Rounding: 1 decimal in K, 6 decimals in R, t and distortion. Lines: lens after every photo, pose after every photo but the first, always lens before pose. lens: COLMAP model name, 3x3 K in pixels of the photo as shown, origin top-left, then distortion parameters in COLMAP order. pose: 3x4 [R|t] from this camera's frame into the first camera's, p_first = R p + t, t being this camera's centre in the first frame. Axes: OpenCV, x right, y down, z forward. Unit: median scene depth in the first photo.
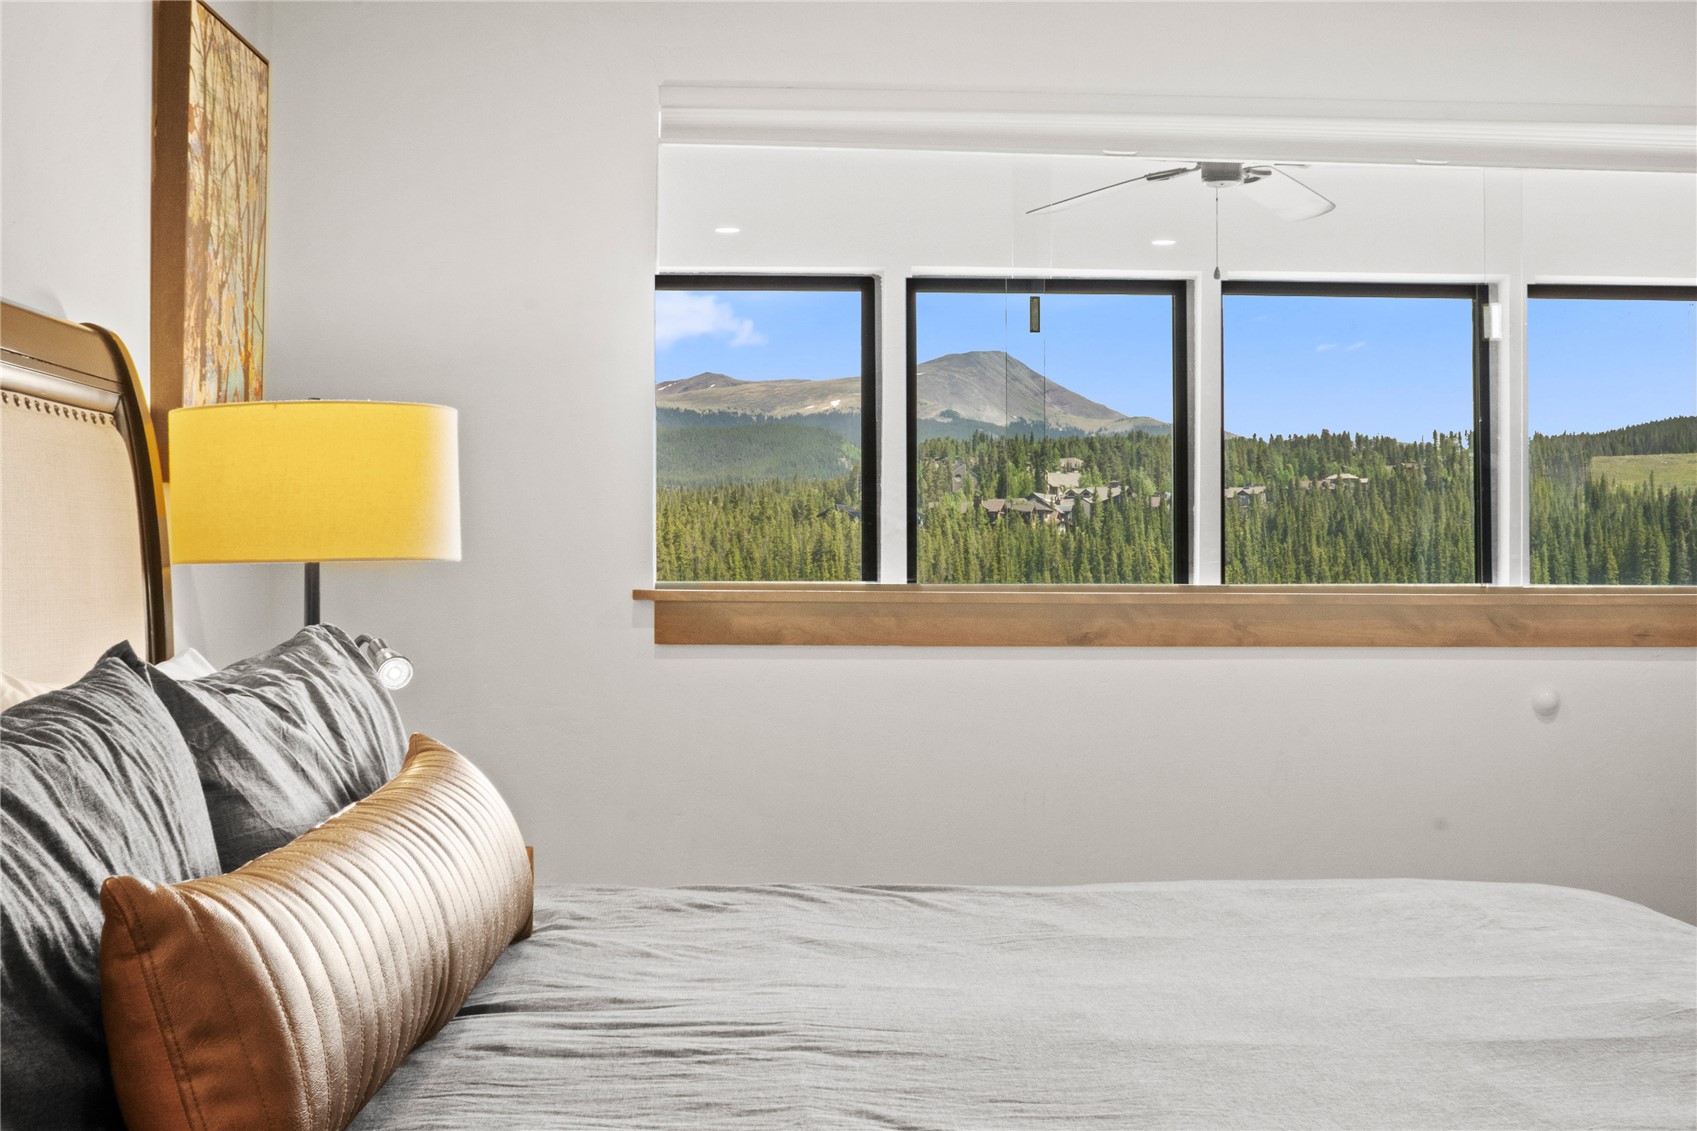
lens RADIAL K [[2077.8, 0, 847.4], [0, 2077.8, 561.7], [0, 0, 1]] dist [-0.092447, 0.022122]
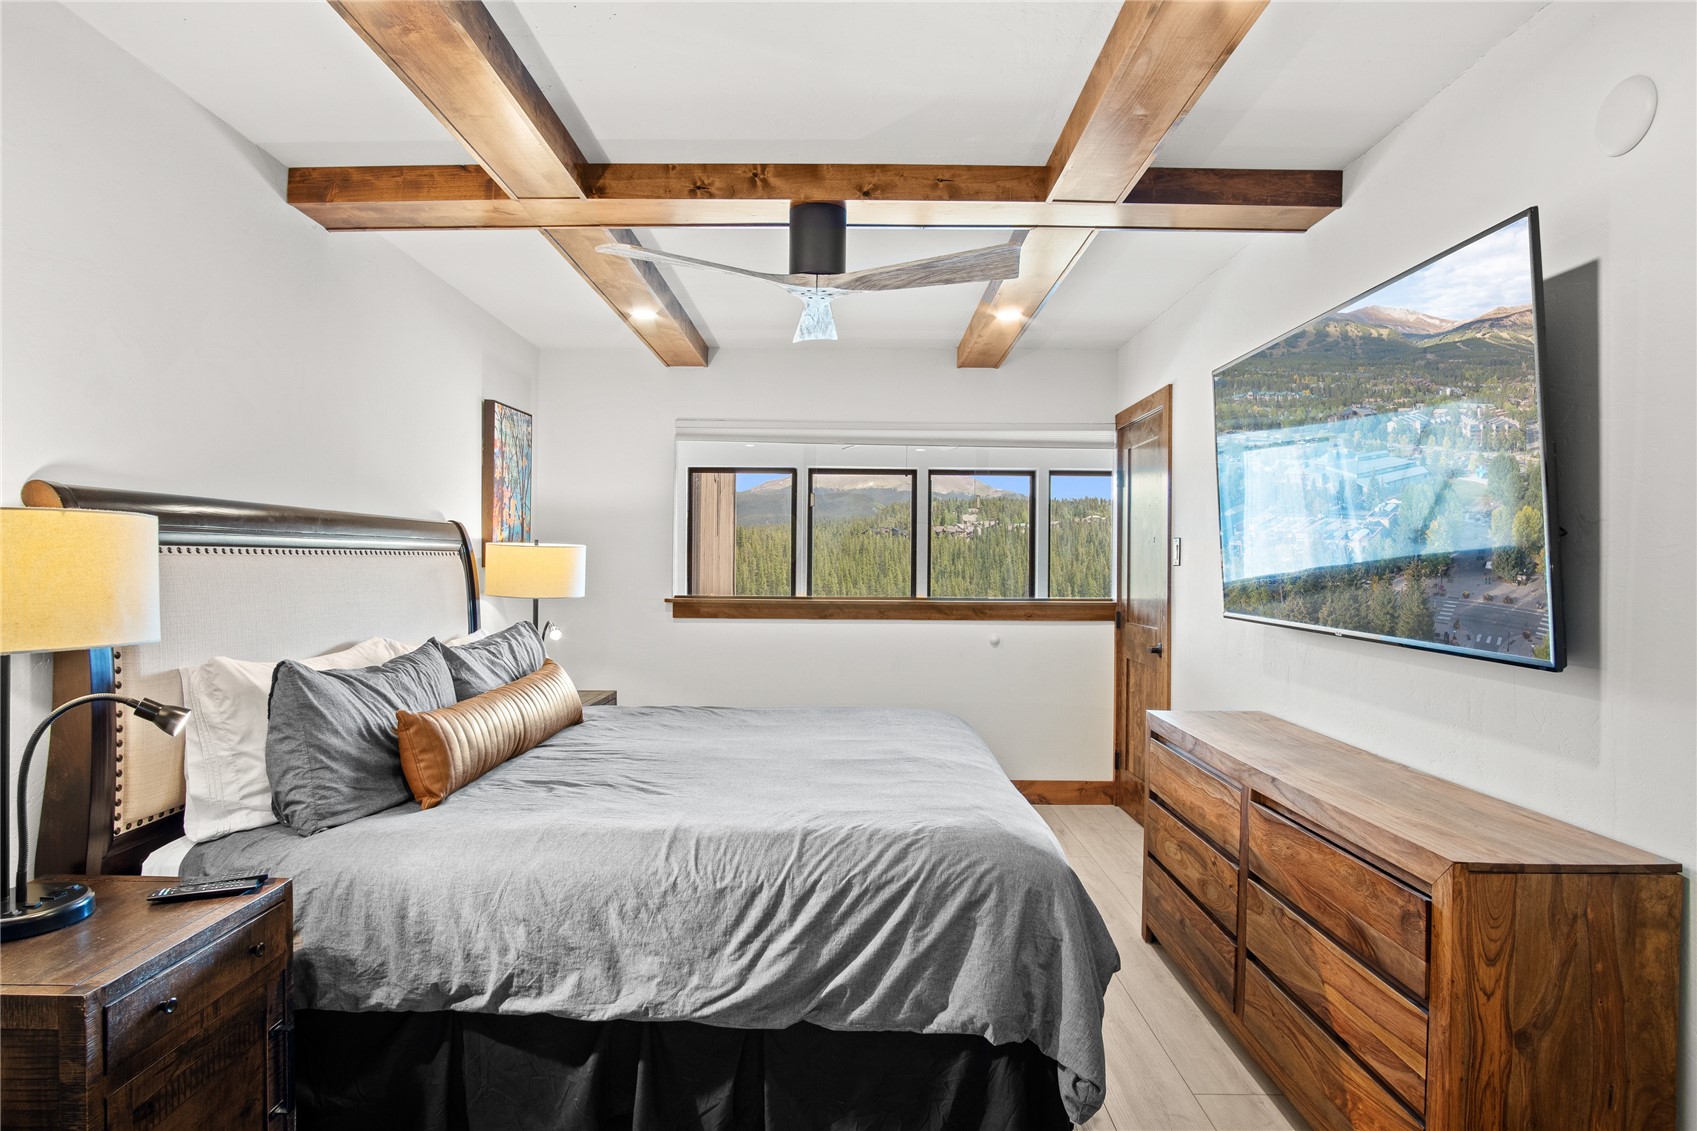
lens RADIAL K [[909.2, 0, 856.8], [0, 909.2, 546.2], [0, 0, 1]] dist [-0.002467, -0.002306]
pose [[0.999777, 0.003623, -0.020809, 0.250176], [-0.003781, 0.999964, -0.007561, -0.067600], [0.020781, 0.007638, 0.999755, -0.323028]]
